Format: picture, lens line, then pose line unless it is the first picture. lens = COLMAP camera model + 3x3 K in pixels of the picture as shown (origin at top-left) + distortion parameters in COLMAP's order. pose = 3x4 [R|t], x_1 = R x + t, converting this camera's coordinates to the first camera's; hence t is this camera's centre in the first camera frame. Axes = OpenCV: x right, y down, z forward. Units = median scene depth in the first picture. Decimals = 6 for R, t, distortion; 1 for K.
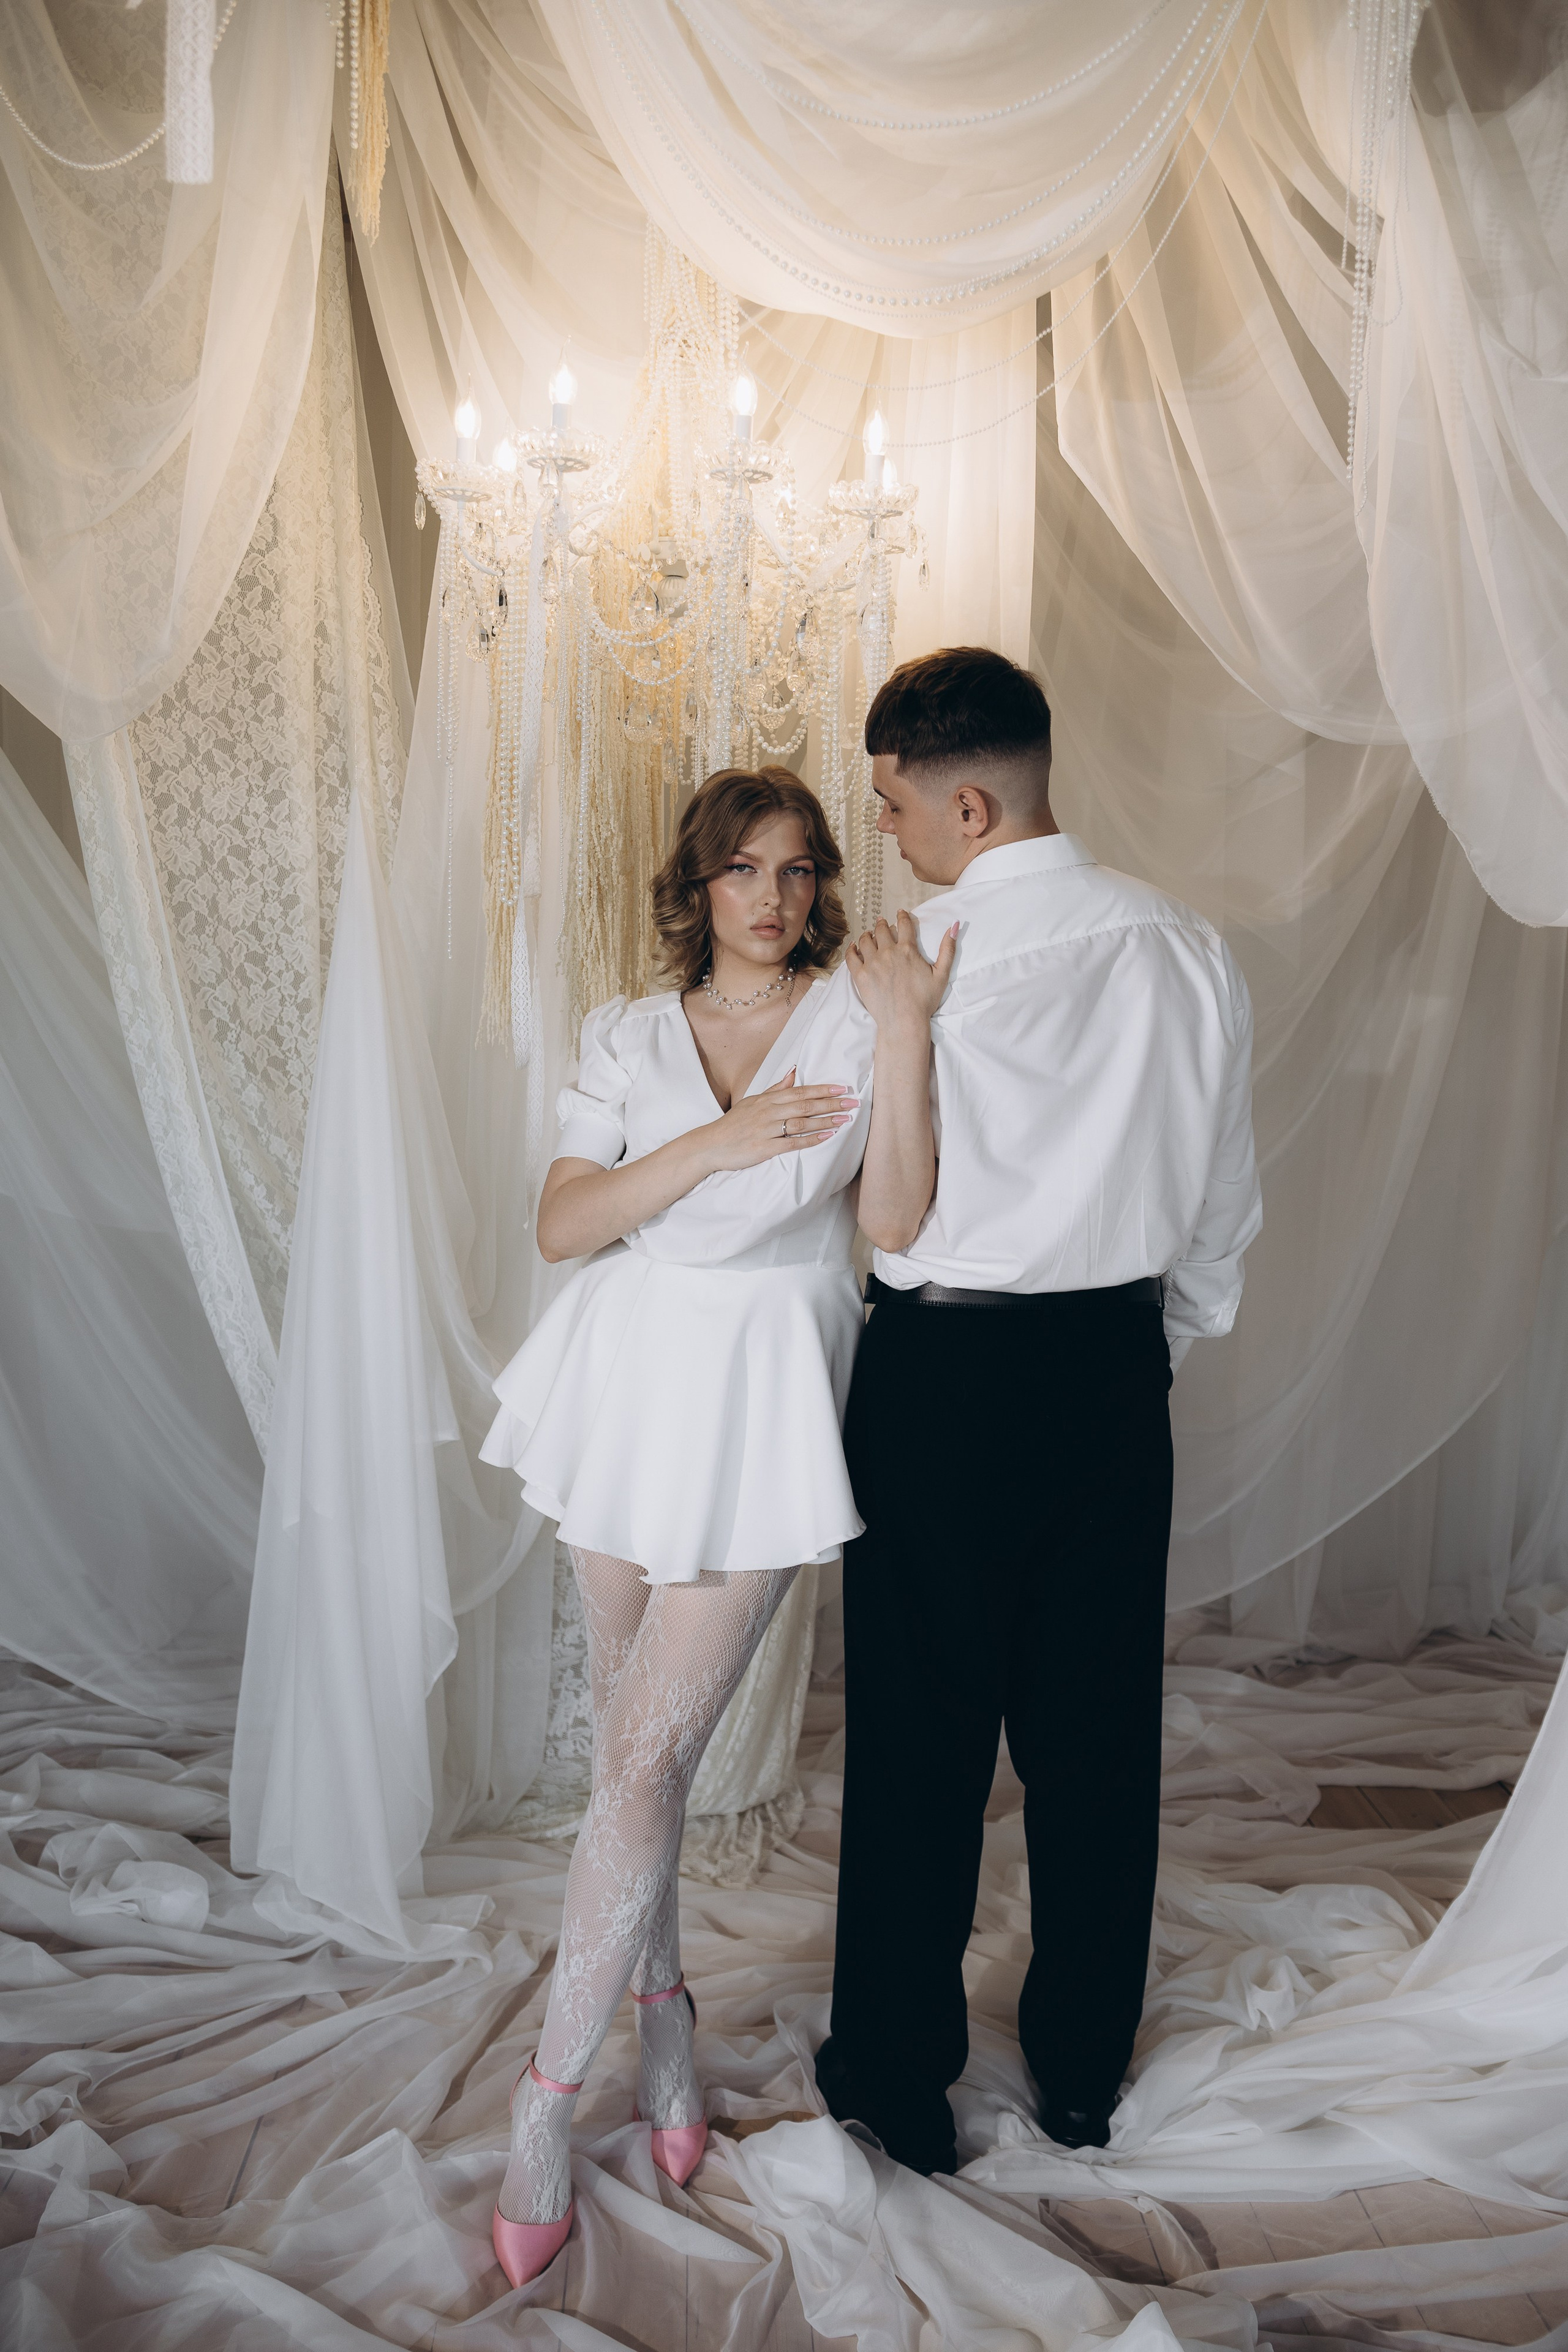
lens RADIAL K [[1763.7, 0, 797.1], [0, 1763.7, 1098.8], [0, 0, 1]] dist [-0.073992, 0.072610]
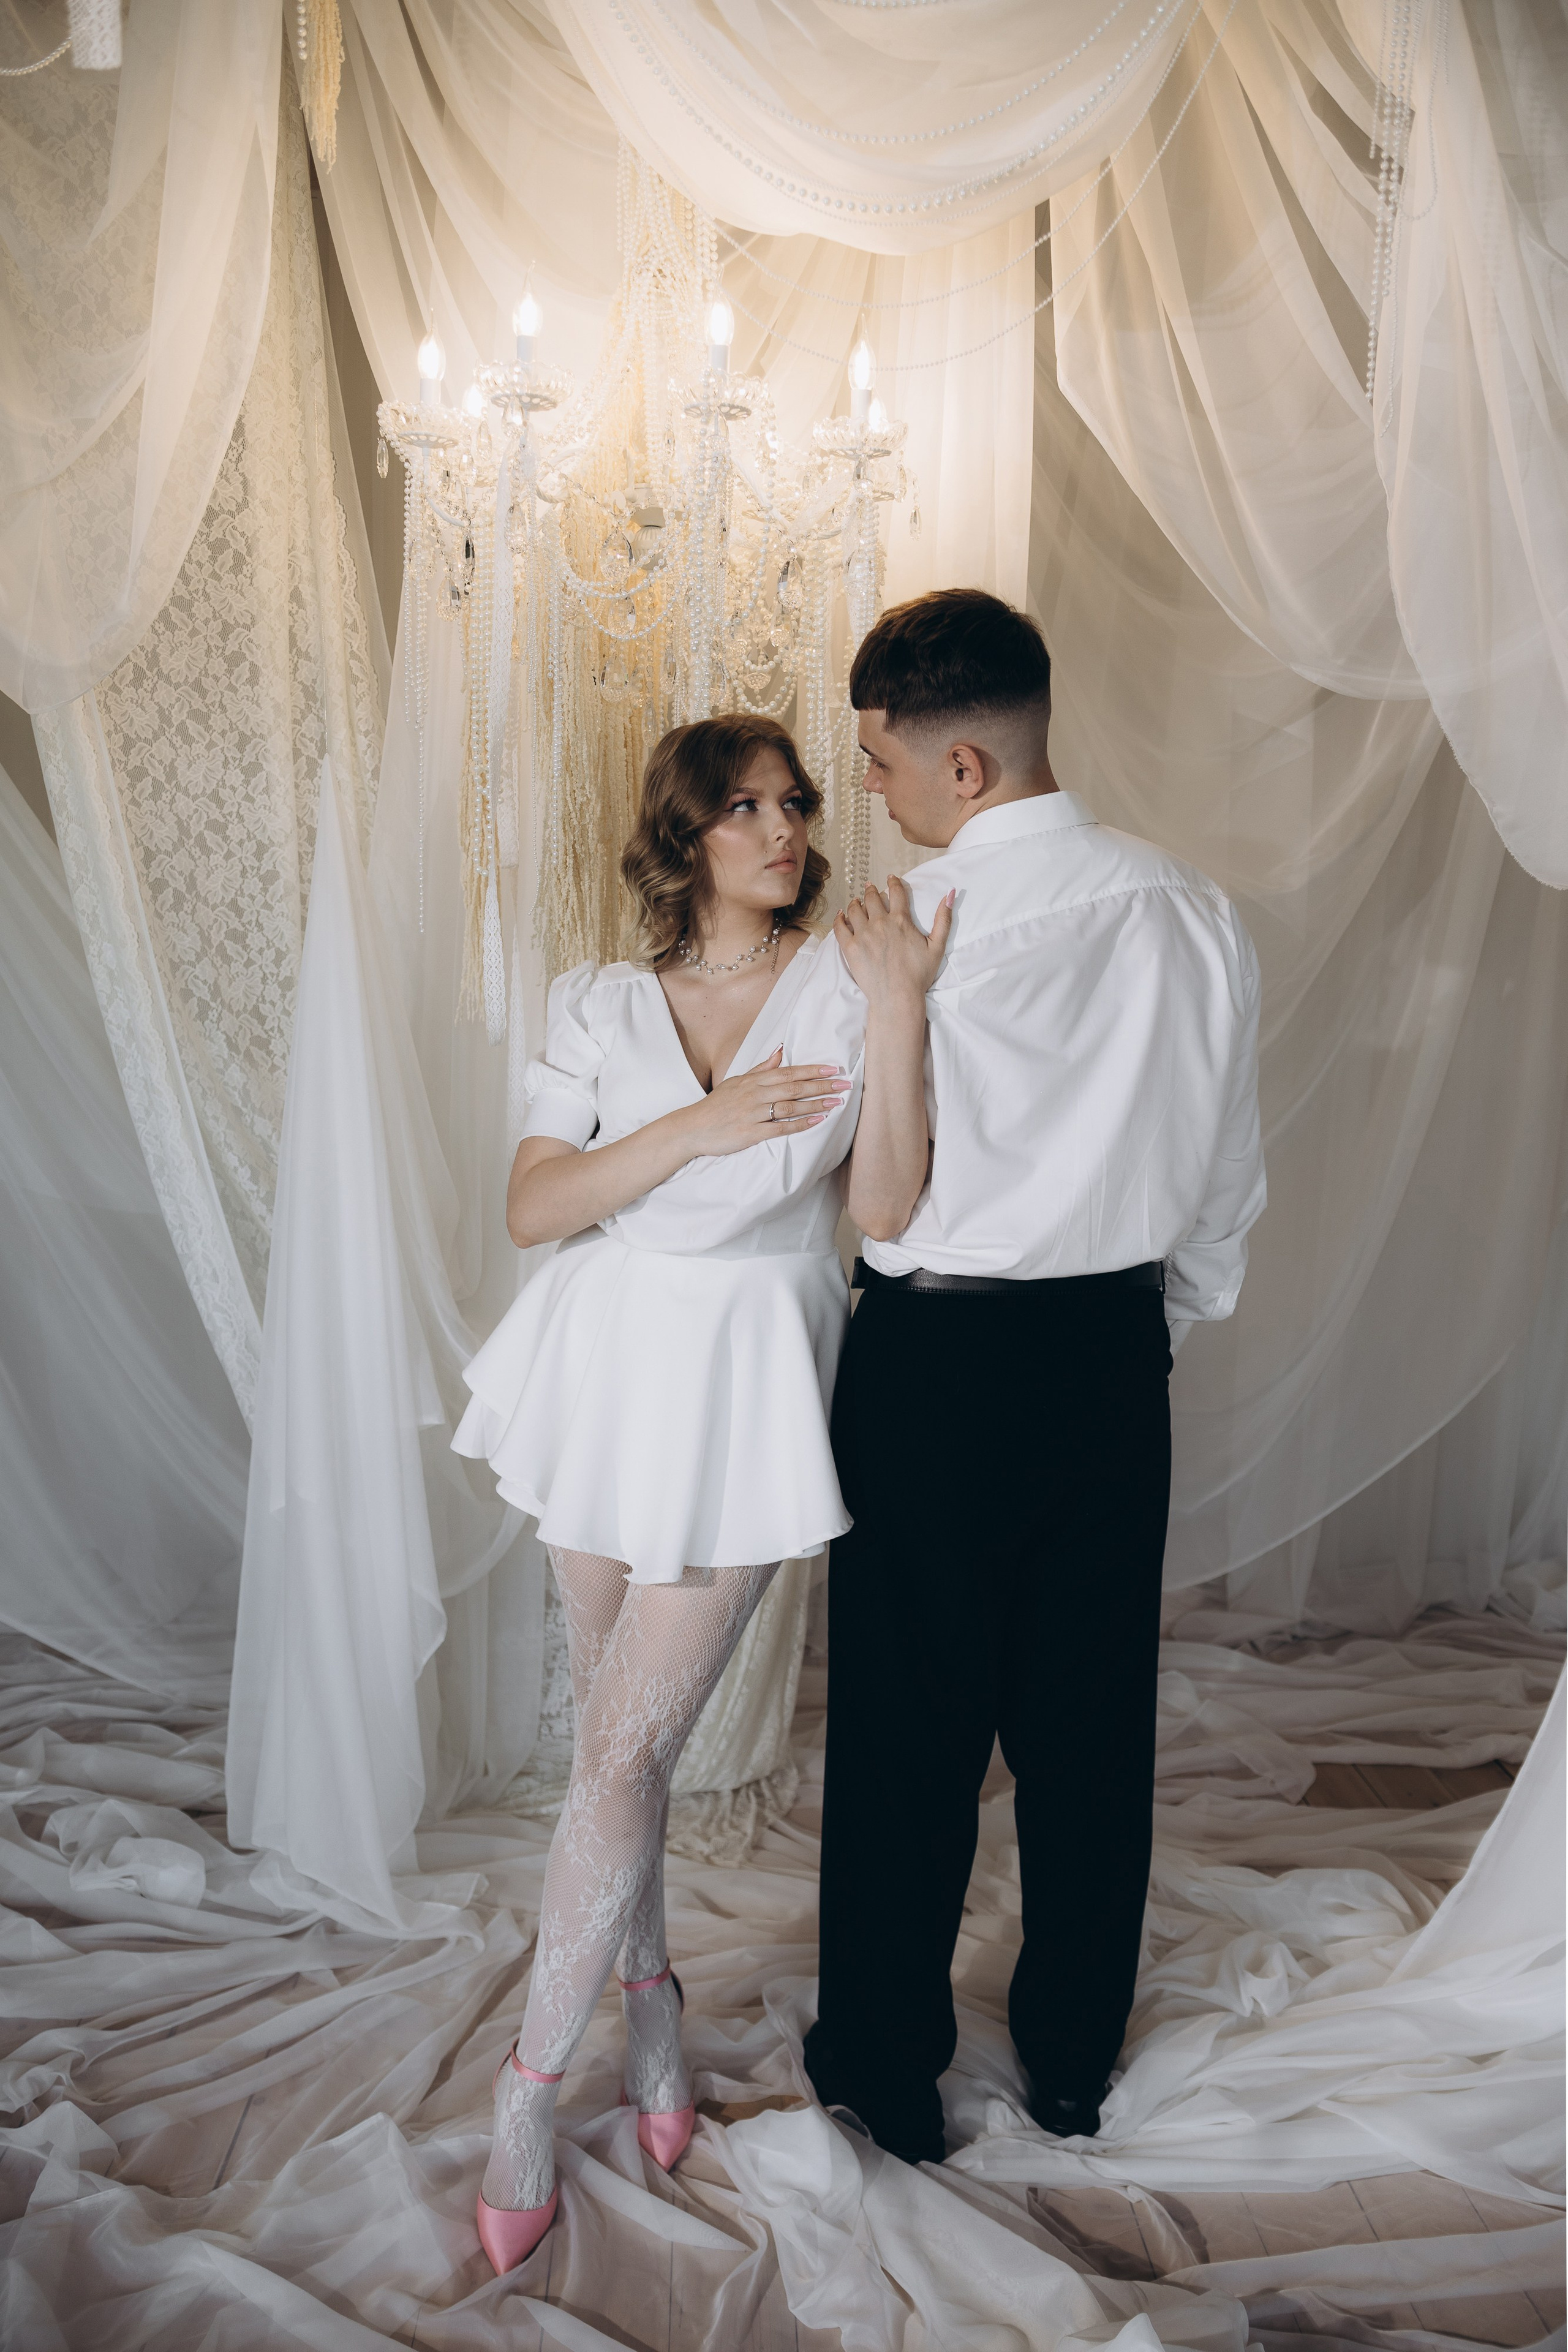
lens RADIAL K [[1765.6, 0, 755.5], [0, 1765.6, 1196.1], [0, 0, 1]] dist [-0.075812, 0.082994]
pose [[0.999733, -0.004255, -0.022697, 0.005324], [0.005789, 0.997672, 0.067947, 0.000487], [0.022355, -0.068060, 0.997431, 0.025645]]
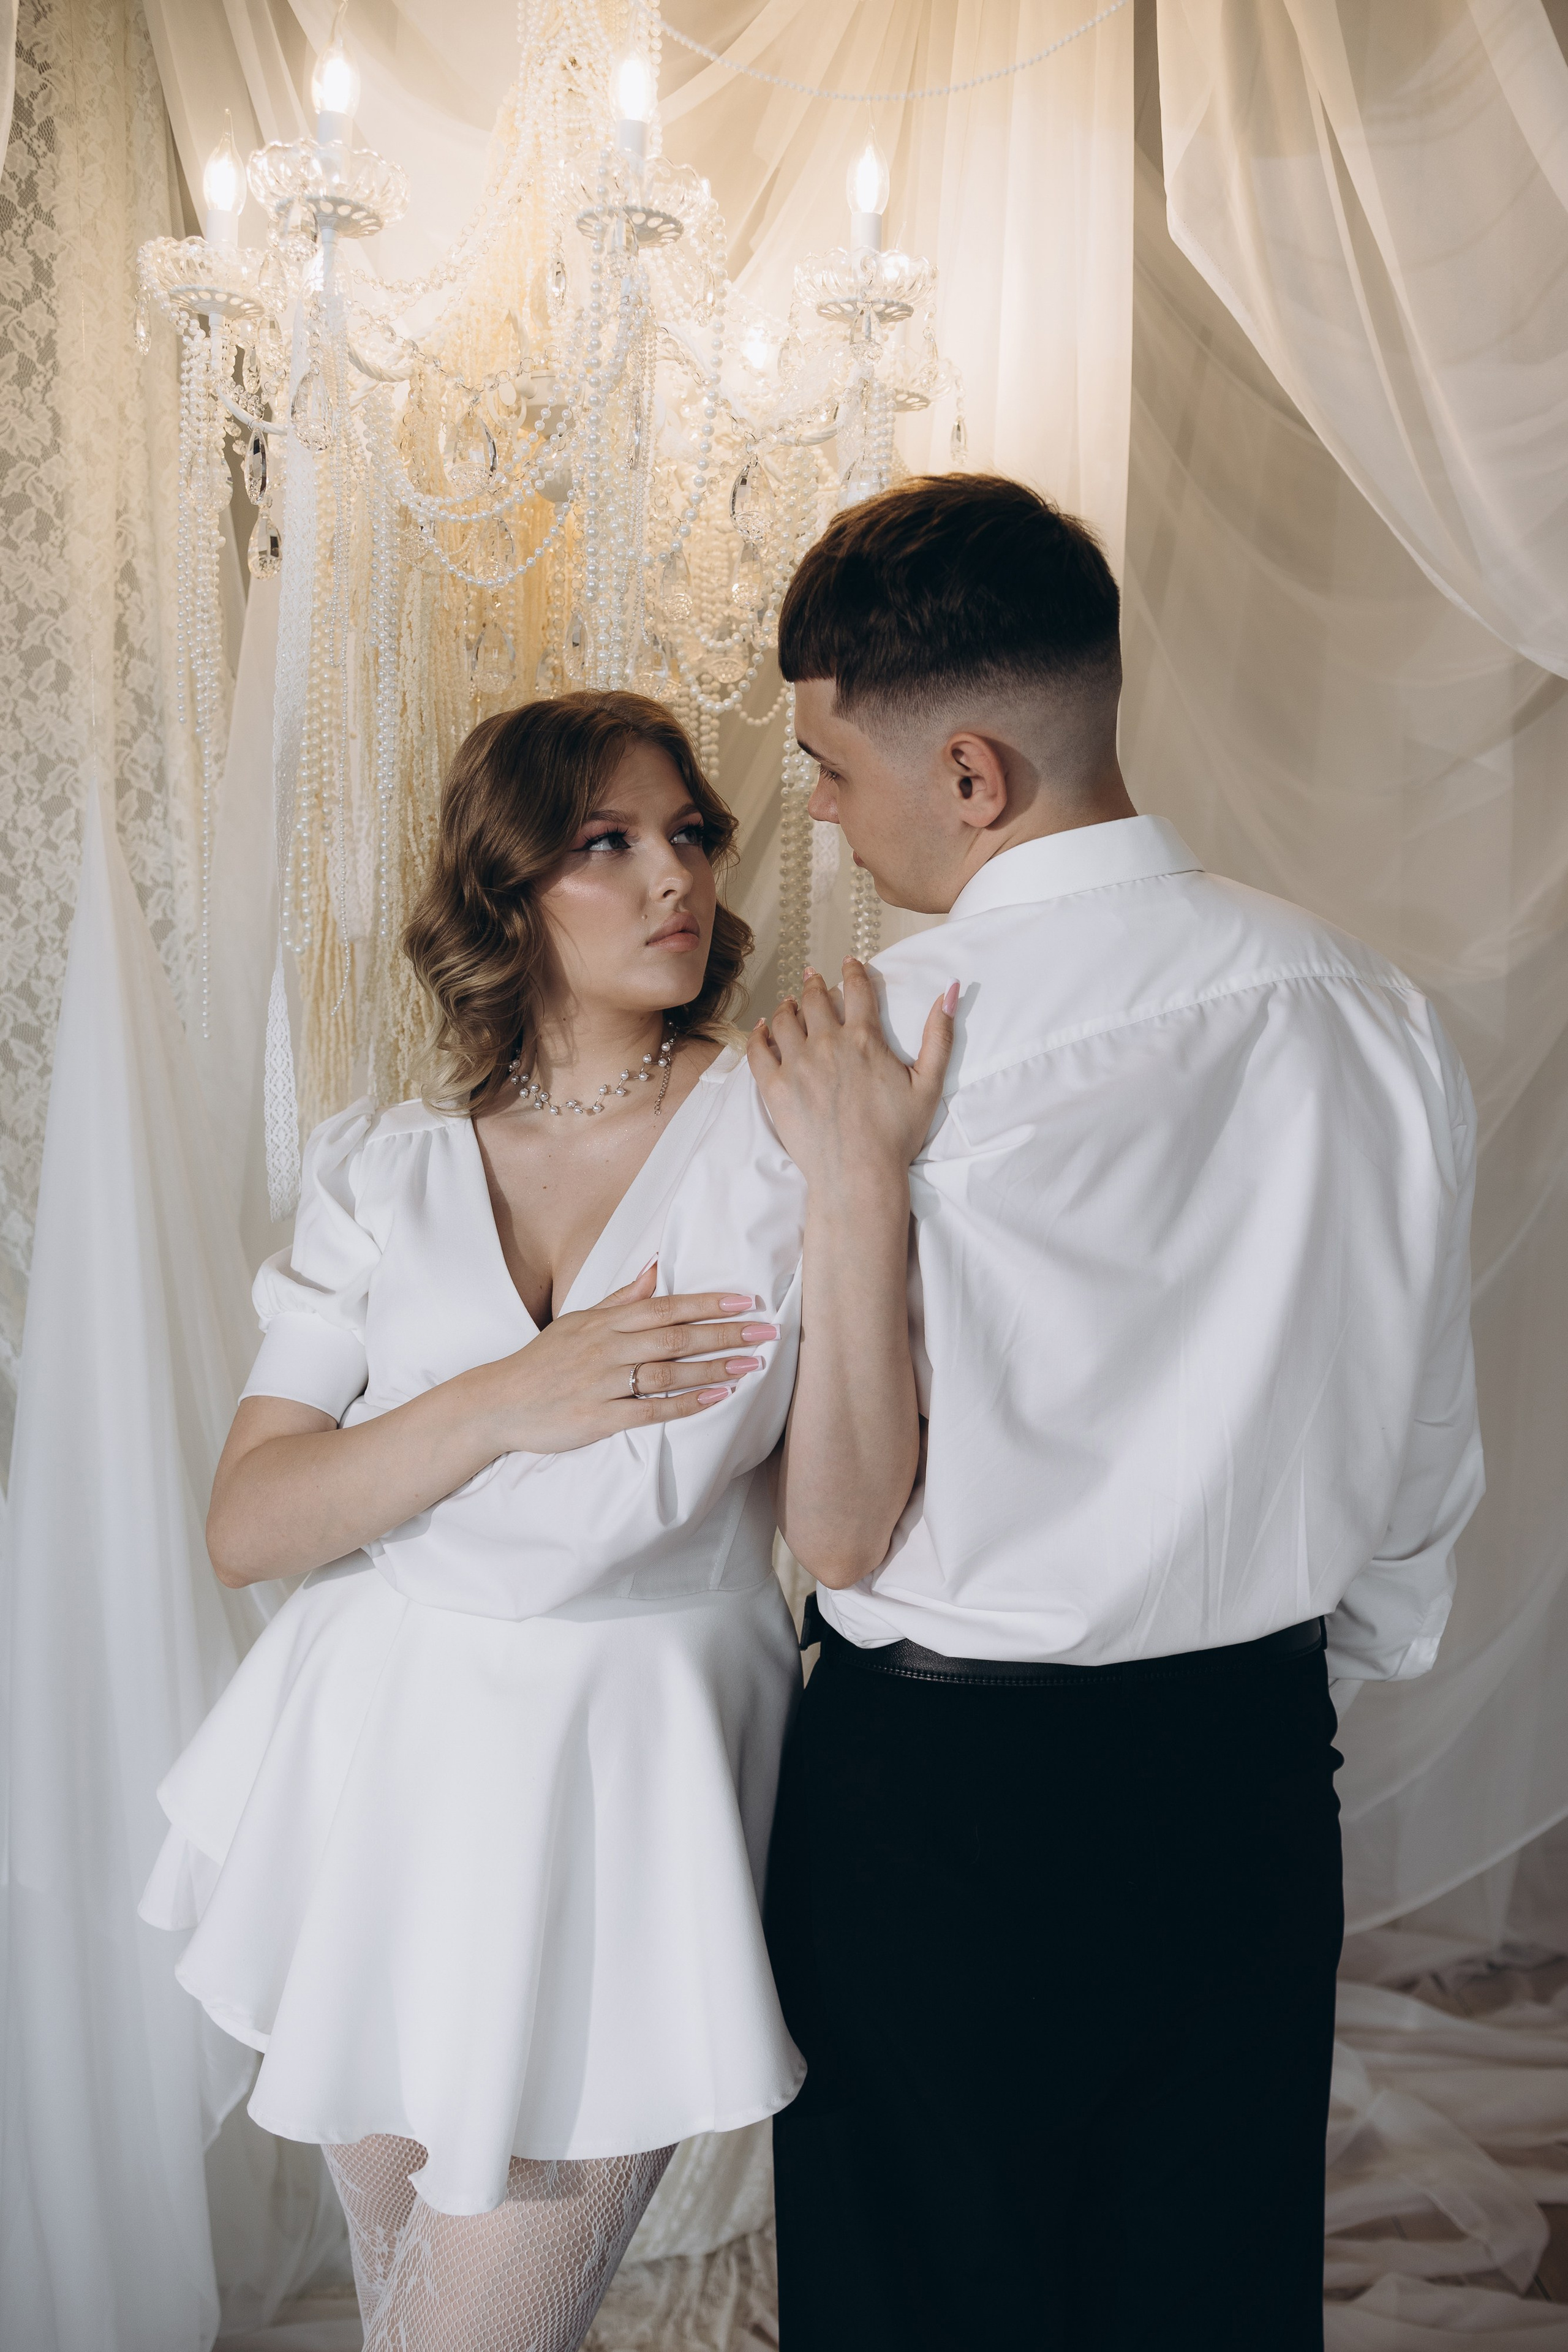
lens RADIAL K [[2163.0, 0, 811.4], [0, 2163.0, 1190.2], [0, 0, 1]] dist [-0.068663, 0.150463]
pose [[0.999810, -0.005145, -0.018798, 0.036937], [0.005141, 0.999987, -0.000272, -0.021294], [0.018799, 0.000175, 0.999823, 0.198626]]
